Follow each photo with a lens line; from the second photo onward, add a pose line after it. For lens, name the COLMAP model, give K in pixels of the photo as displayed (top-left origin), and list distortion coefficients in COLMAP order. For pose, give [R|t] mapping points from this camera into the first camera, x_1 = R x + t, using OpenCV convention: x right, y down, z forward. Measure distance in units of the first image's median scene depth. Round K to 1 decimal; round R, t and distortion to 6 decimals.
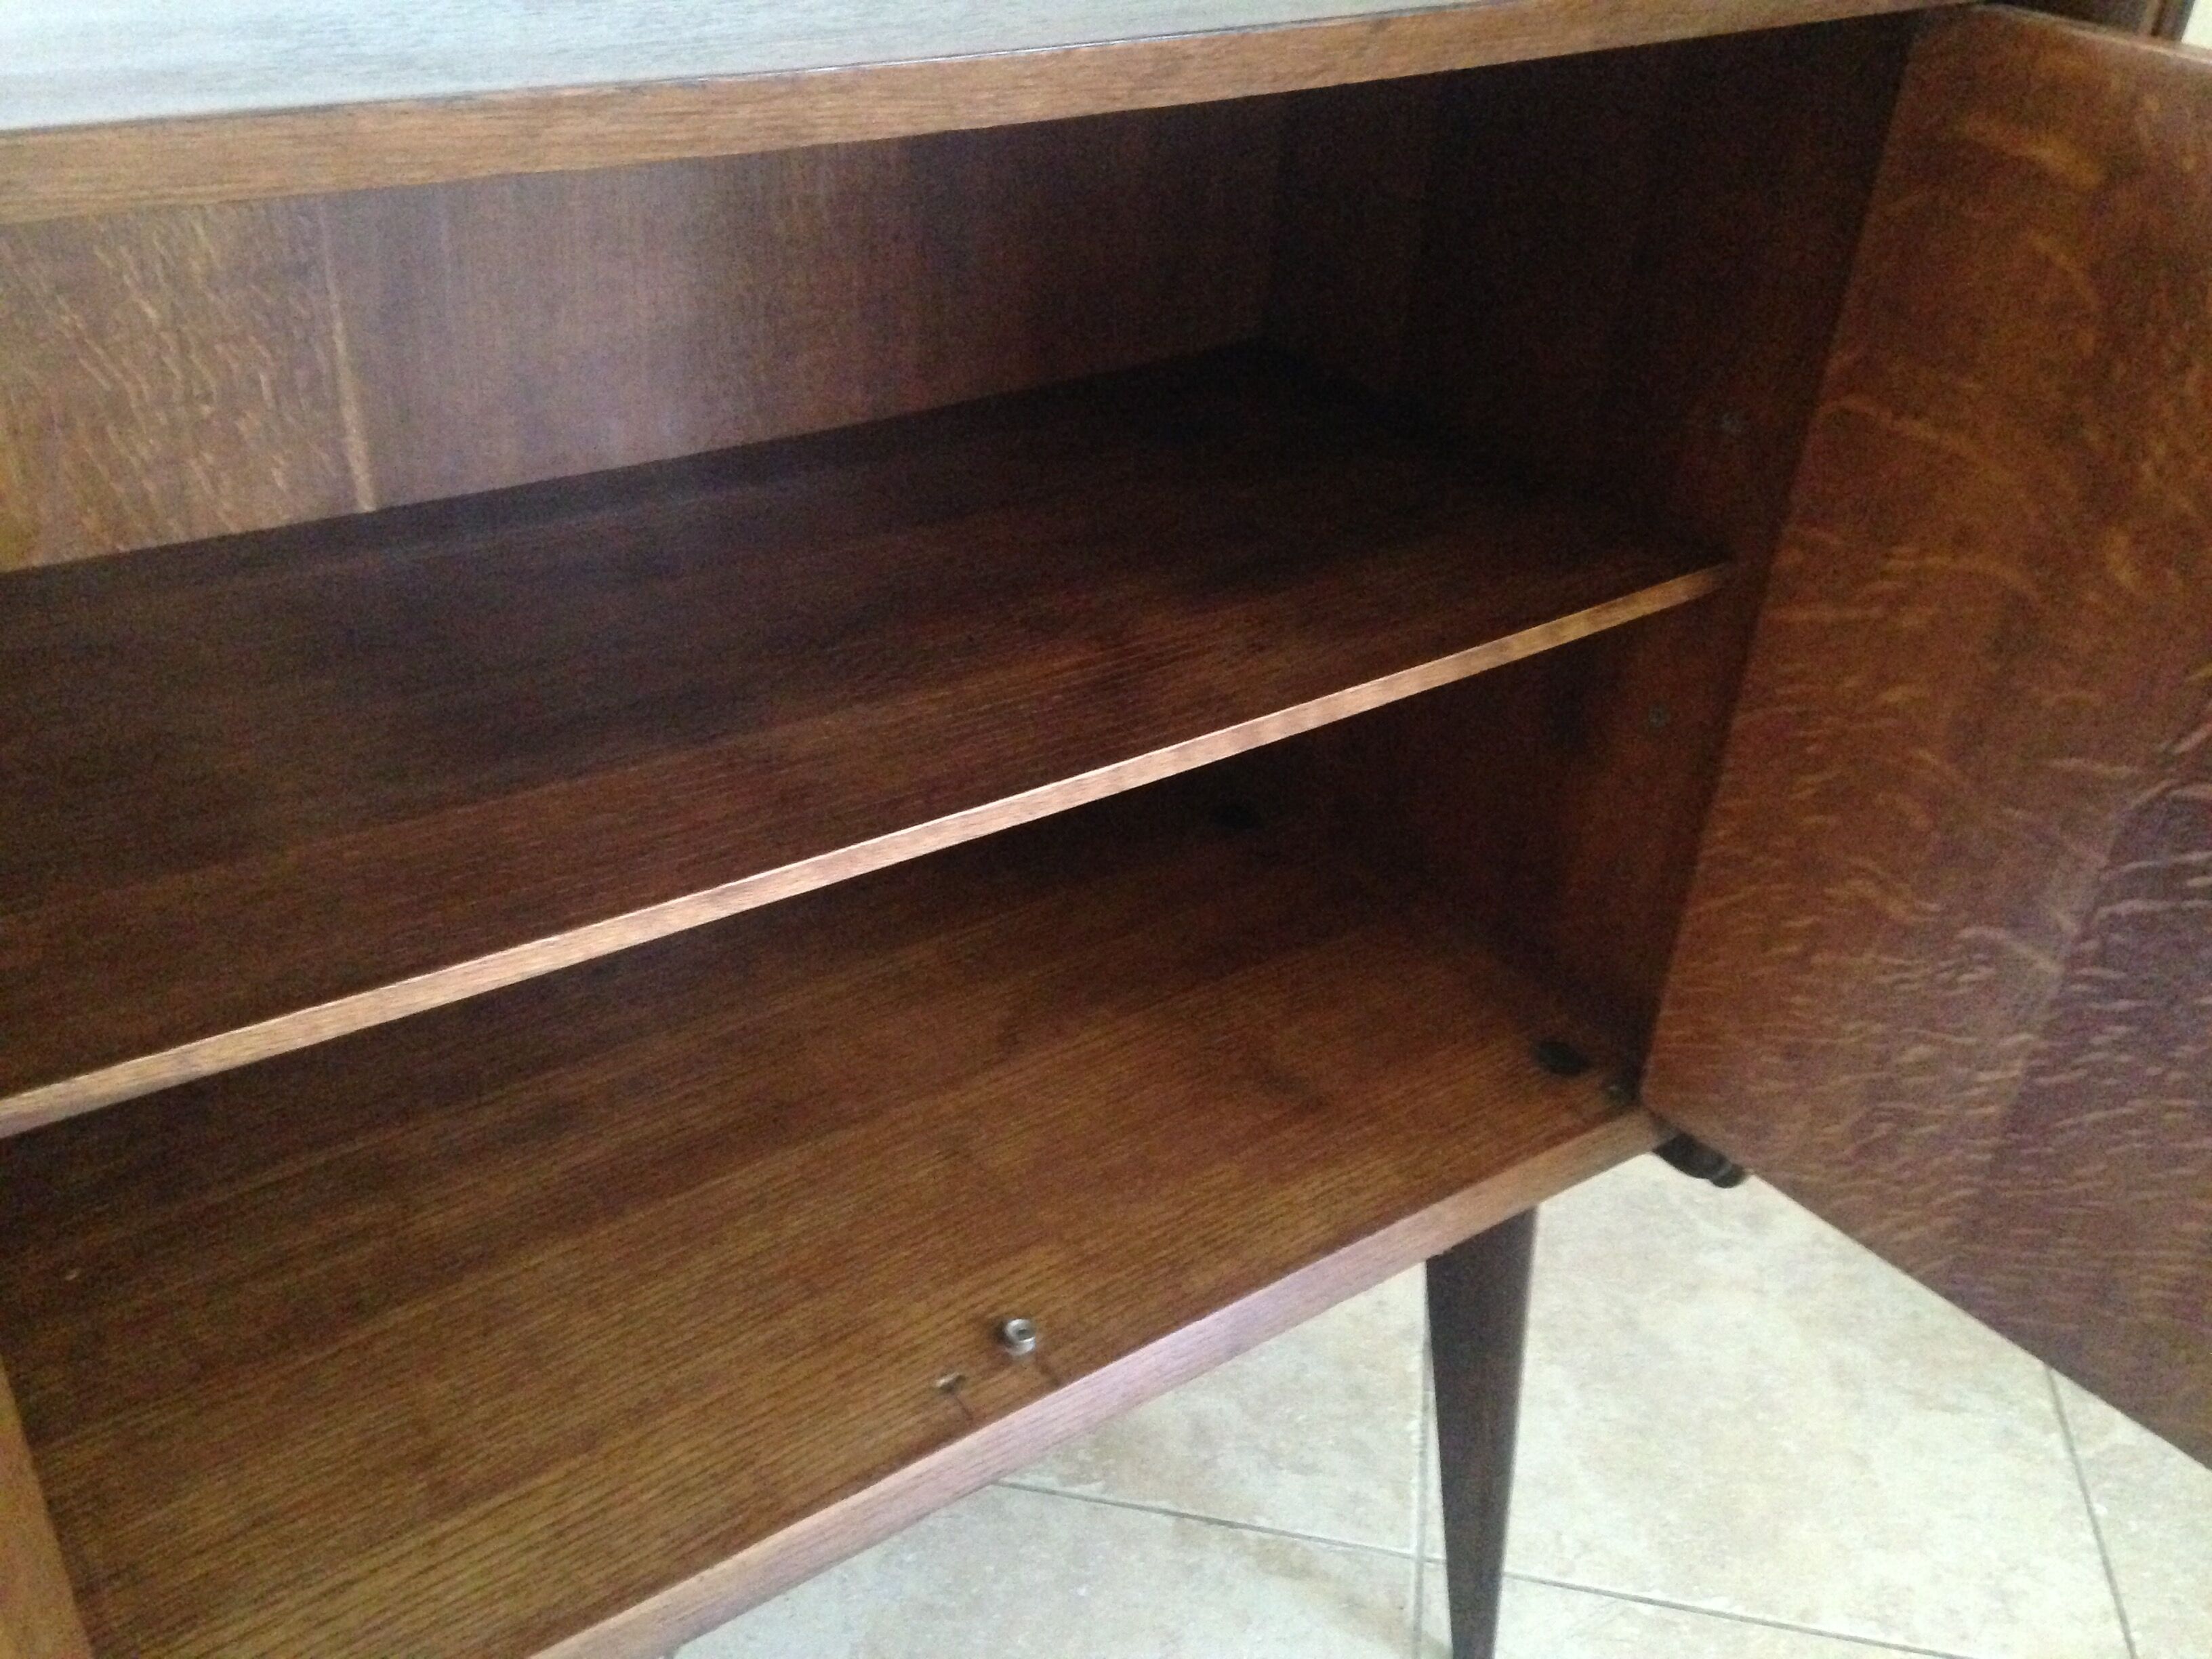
lens RADIAL K [[2001.7, 0, 1106.0], [0, 2001.7, 829.5], [0, 0, 1]] dist [0.163996, -0.226981]
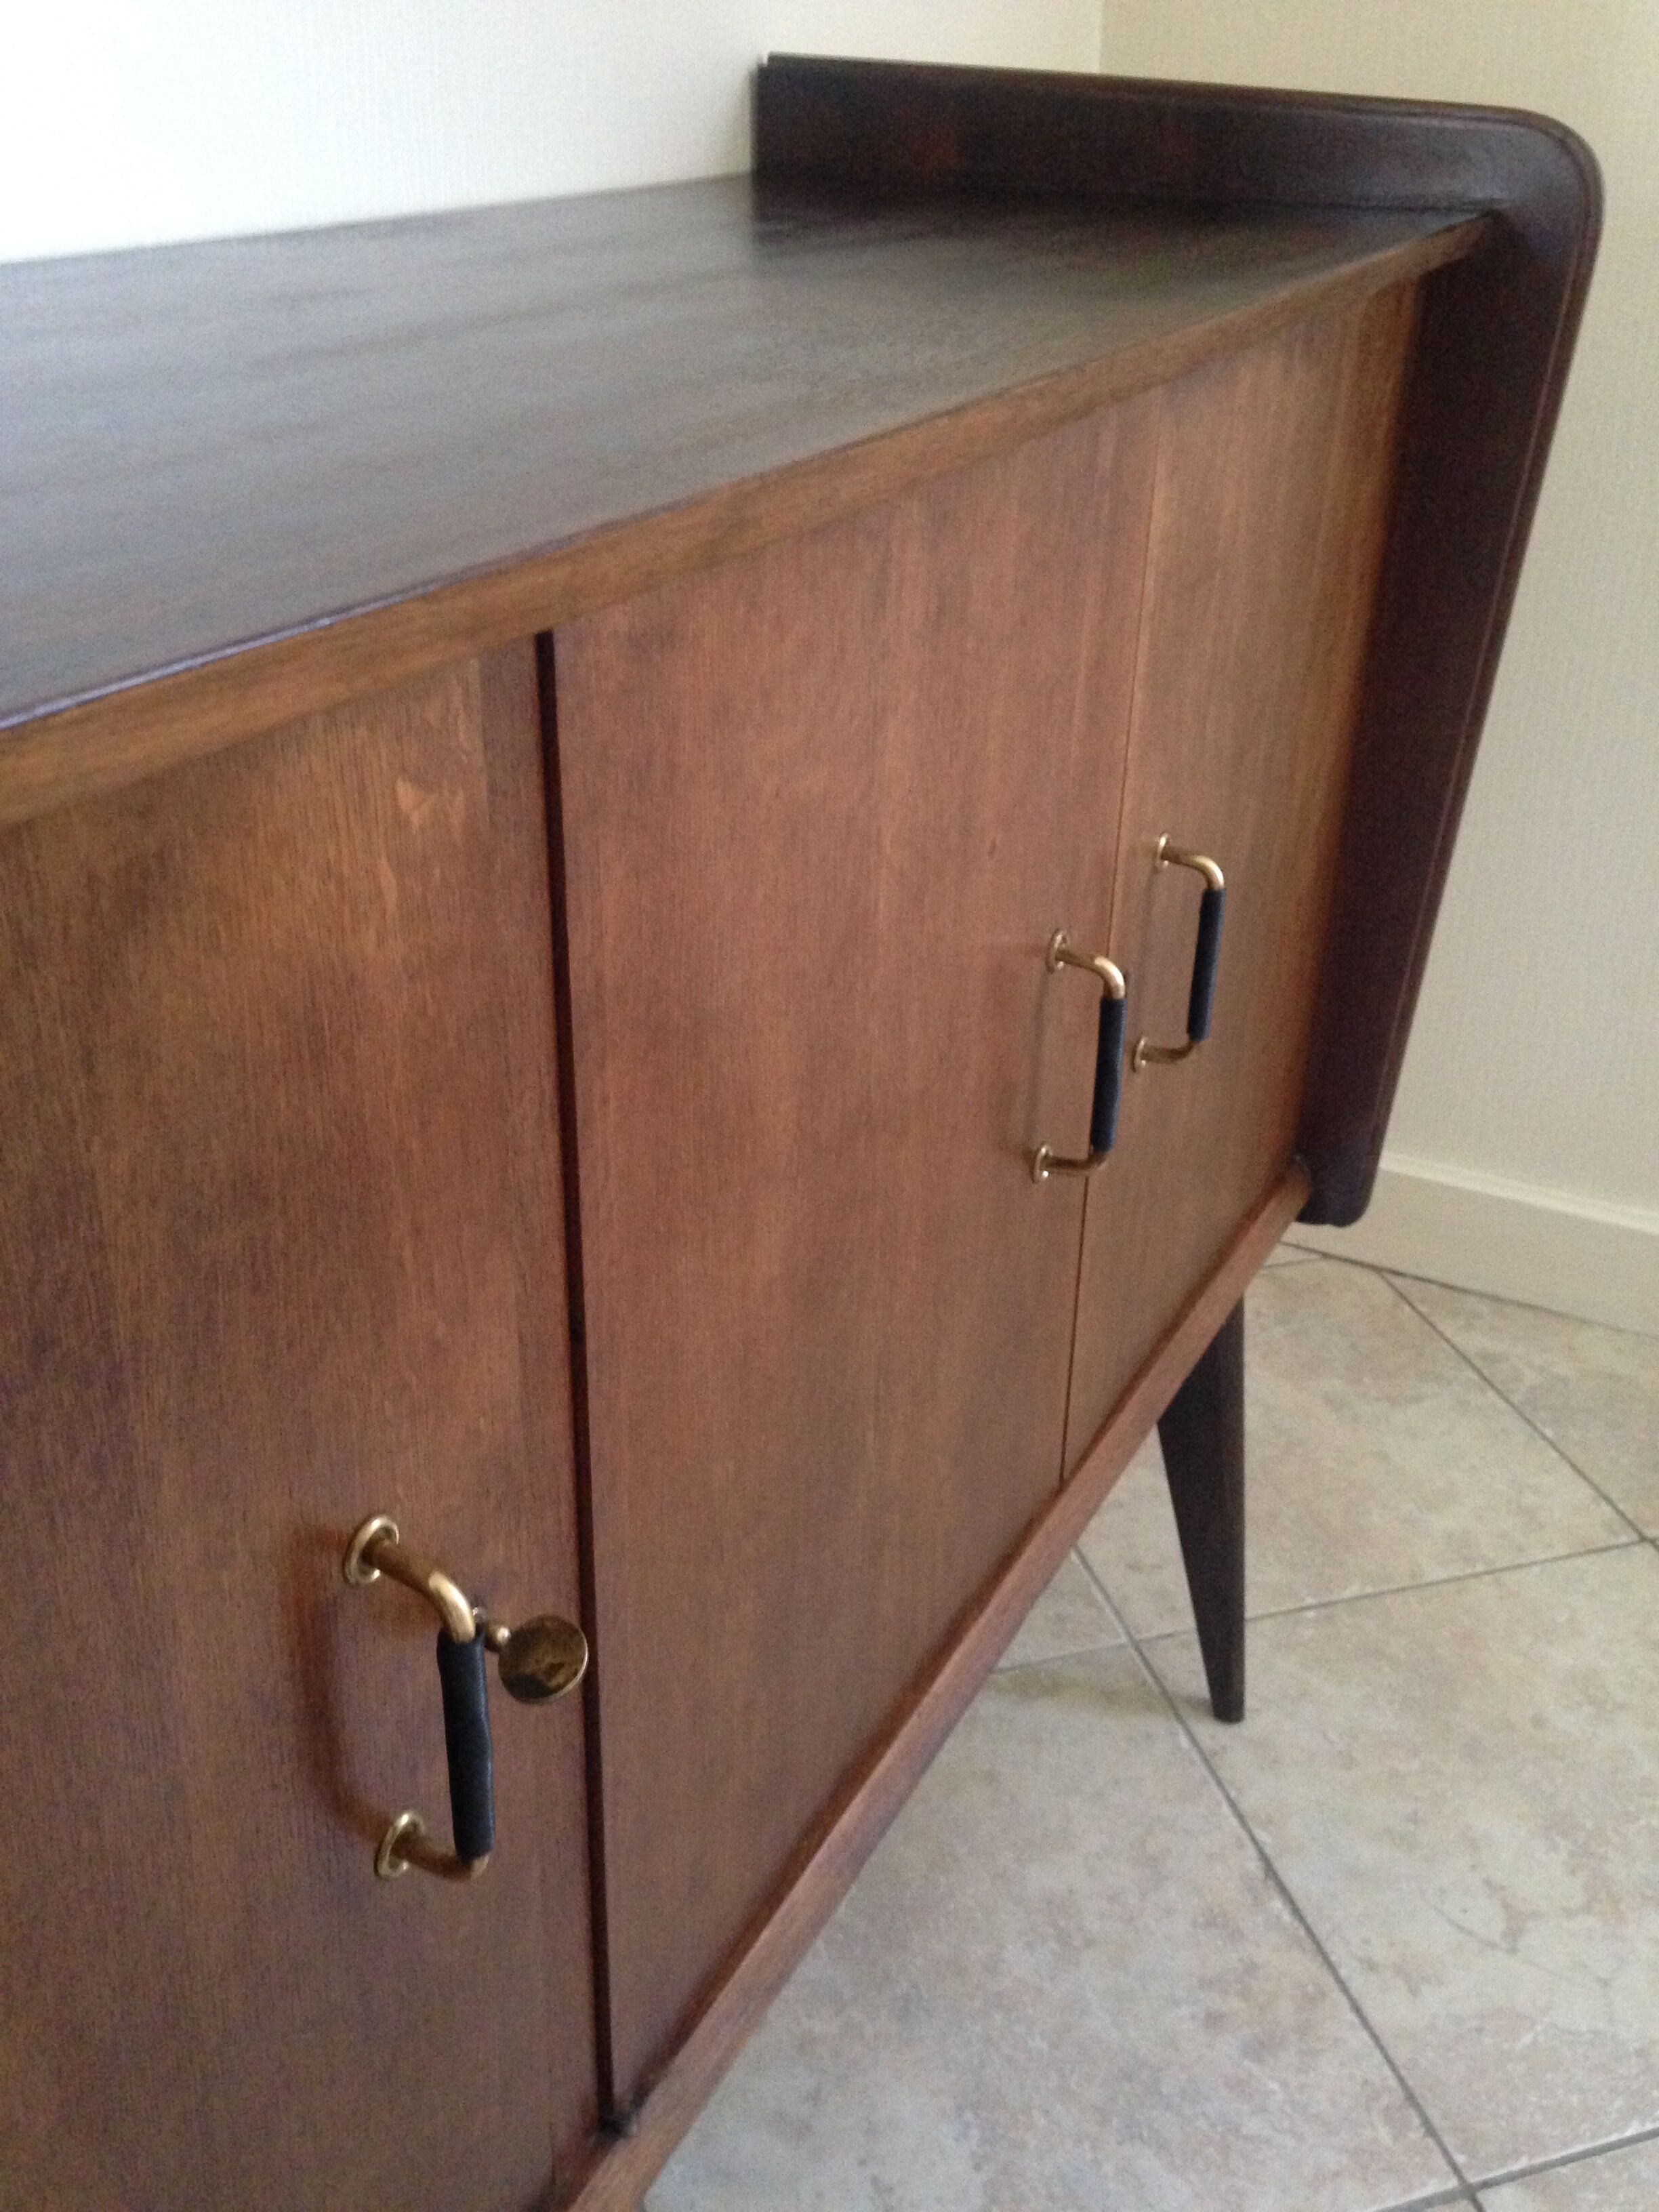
lens RADIAL K [[2023.2, 0, 829.5], [0, 2023.2, 1106.0], [0, 0, 1]] dist [0.175000, -0.285414]
pose [[0.895365, -0.247402, 0.370289, -0.358863], [0.264778, 0.964301, 0.004042, 0.013832], [-0.358070, 0.094425, 0.928908, -0.045674]]
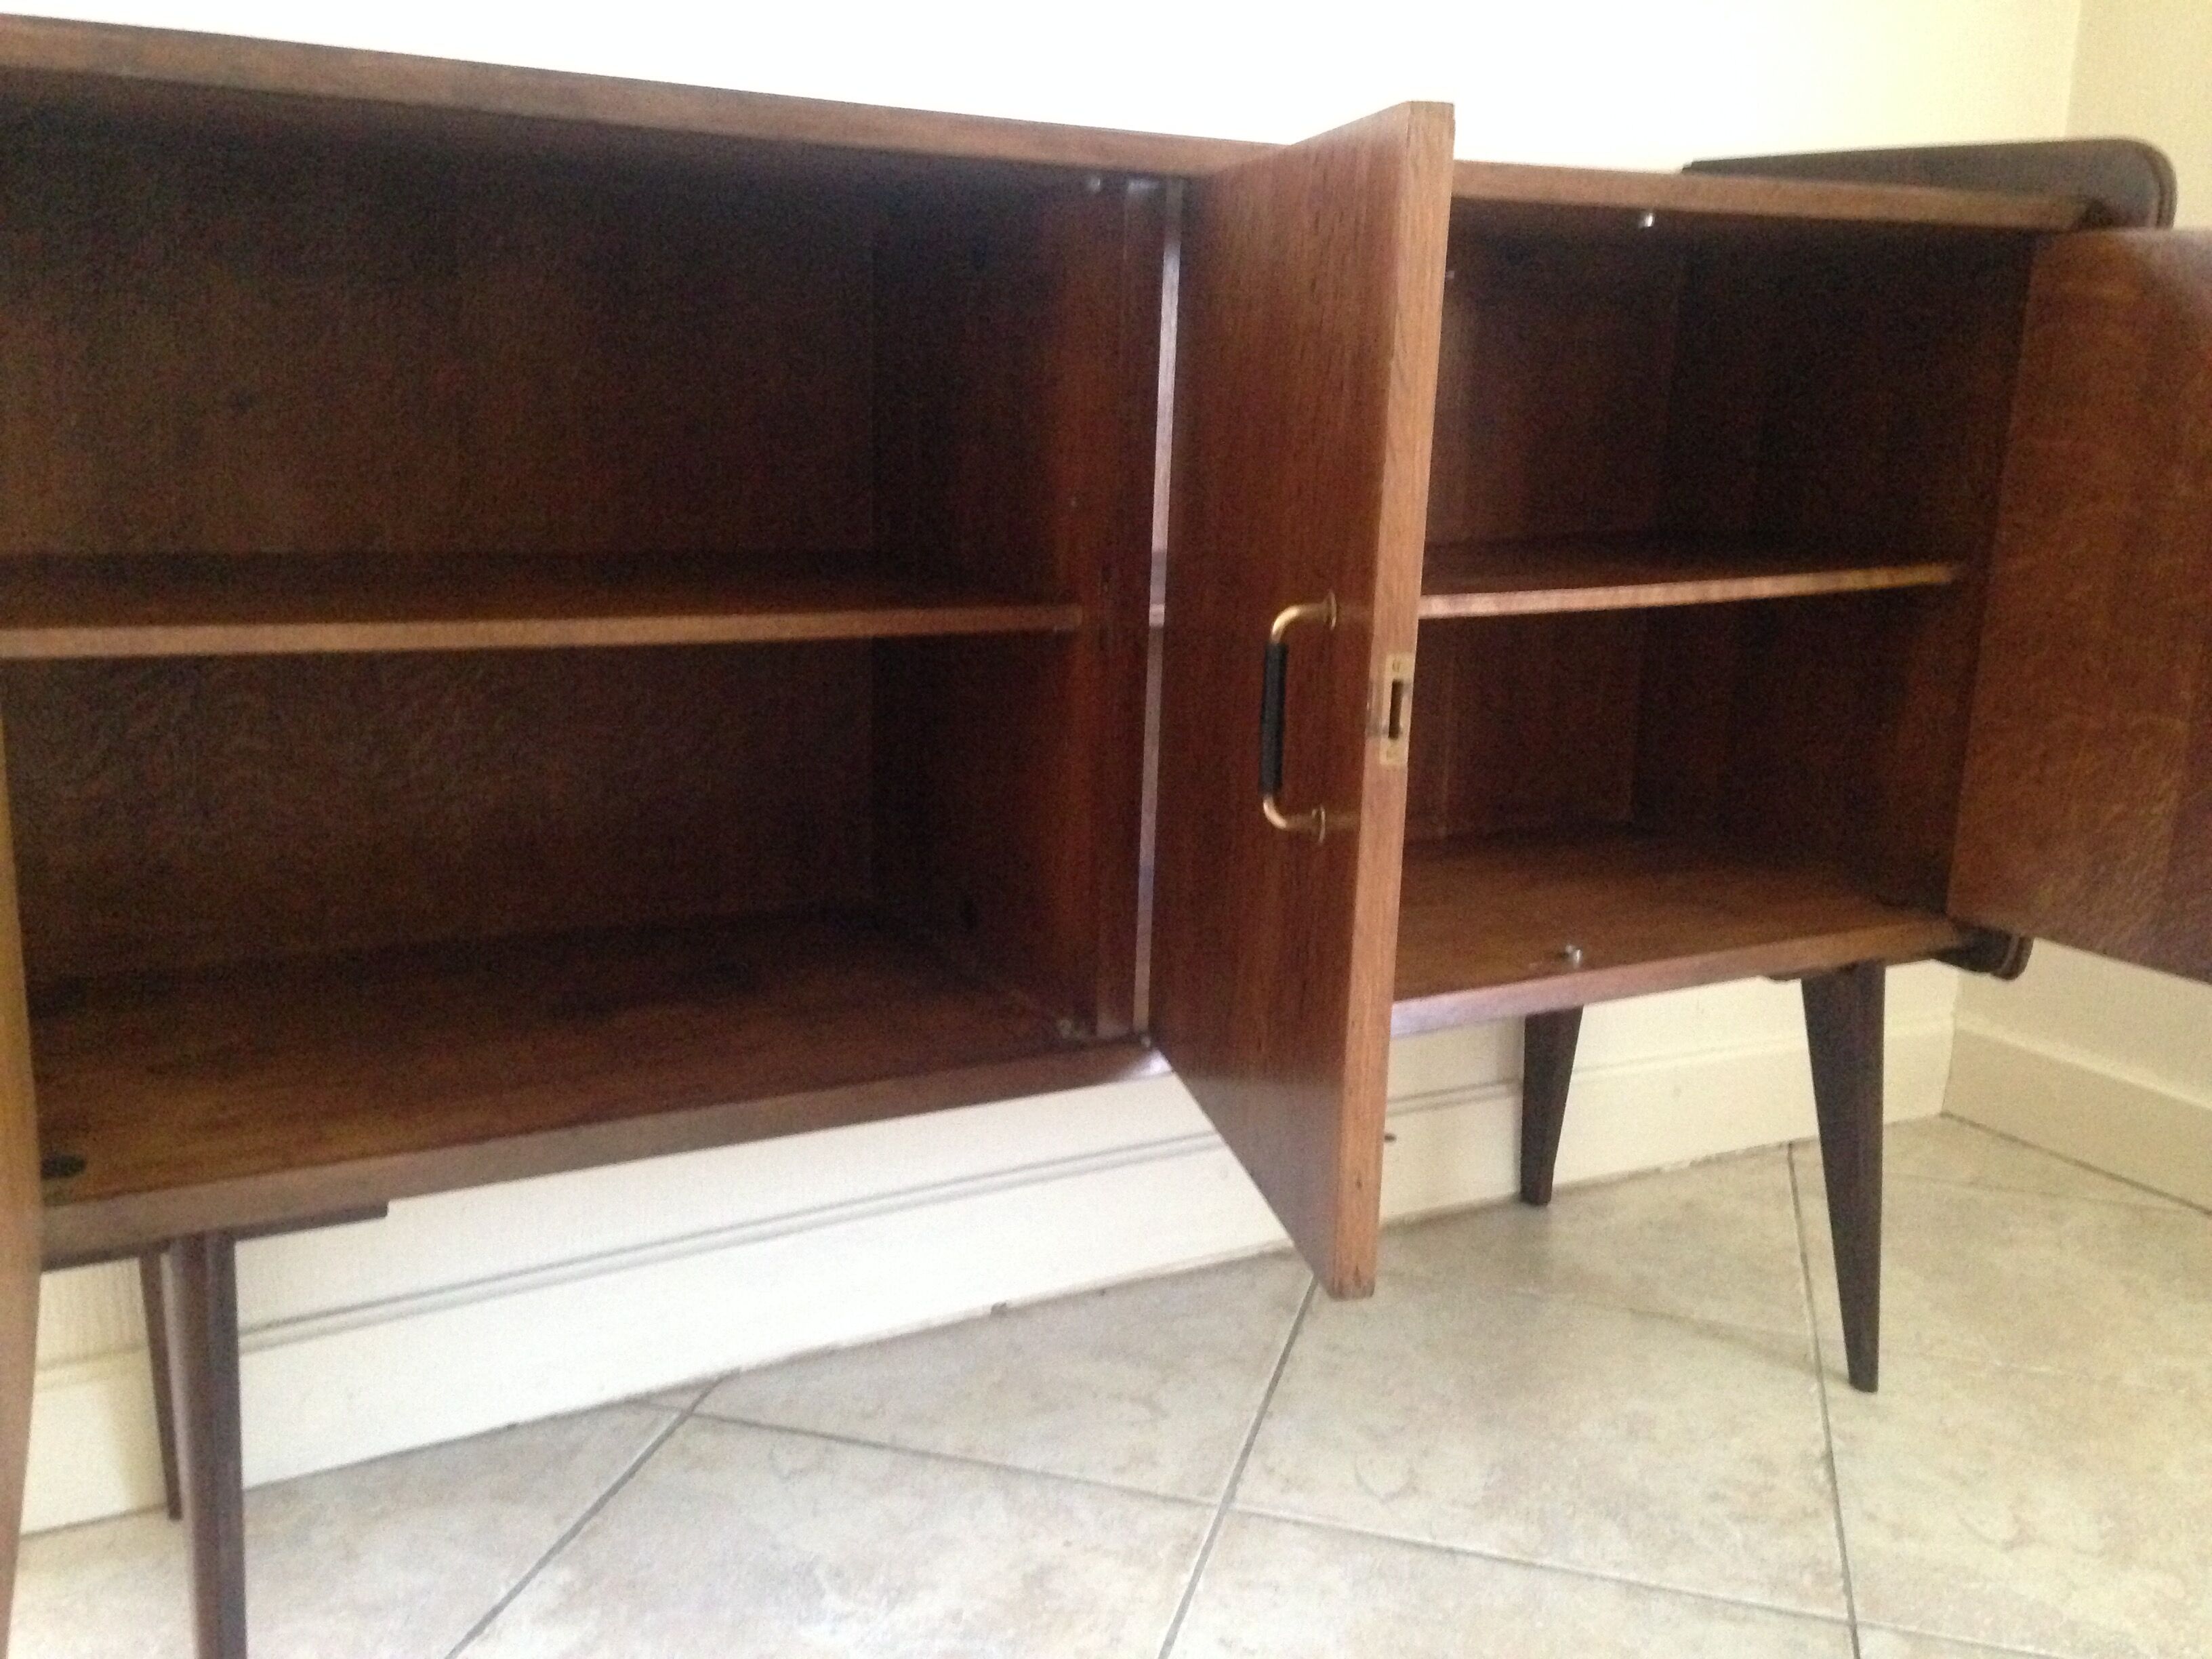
lens RADIAL K [[2023.2, 0, 1106.0], [0, 2023.2, 829.5], [0, 0, 1]] dist [0.175000, -0.285414]
pose [[0.994261, -0.004068, -0.106905, -0.175424], [-0.031399, 0.944174, -0.327947, 0.510174], [0.102271, 0.329422, 0.938628, -0.484945]]
